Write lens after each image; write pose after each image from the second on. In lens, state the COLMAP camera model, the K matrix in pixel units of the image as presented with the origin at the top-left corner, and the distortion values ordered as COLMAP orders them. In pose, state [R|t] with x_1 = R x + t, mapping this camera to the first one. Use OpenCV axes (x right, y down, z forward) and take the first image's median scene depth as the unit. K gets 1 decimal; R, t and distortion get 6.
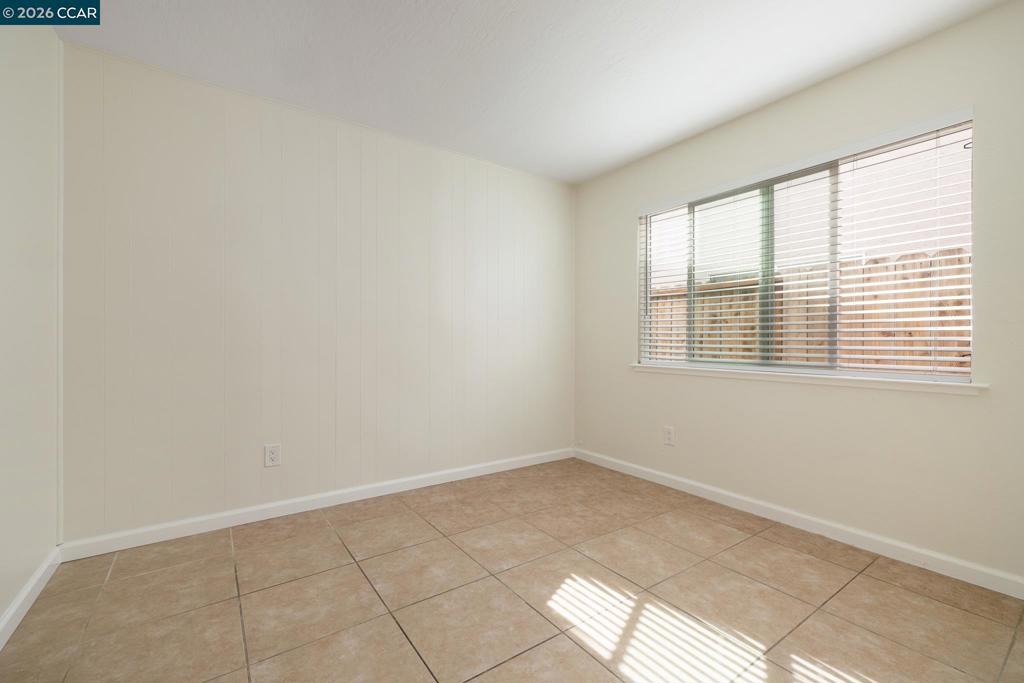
lens RADIAL K [[431.5, 0, 518.1], [0, 431.5, 342.7], [0, 0, 1]] dist [-0.000116, -0.000330]
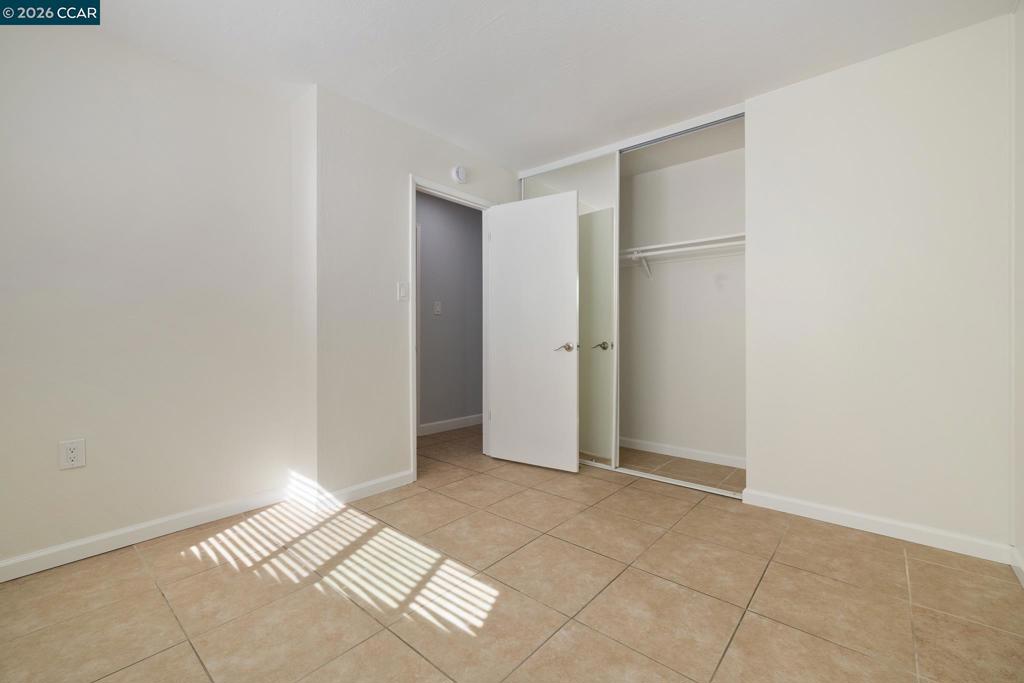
lens RADIAL K [[431.5, 0, 518.1], [0, 431.5, 342.7], [0, 0, 1]] dist [-0.000116, -0.000330]
pose [[-0.972085, 0.002954, -0.234612, 0.262681], [-0.000506, 0.999892, 0.014686, 0.007984], [0.234630, 0.014395, -0.971978, 2.024428]]
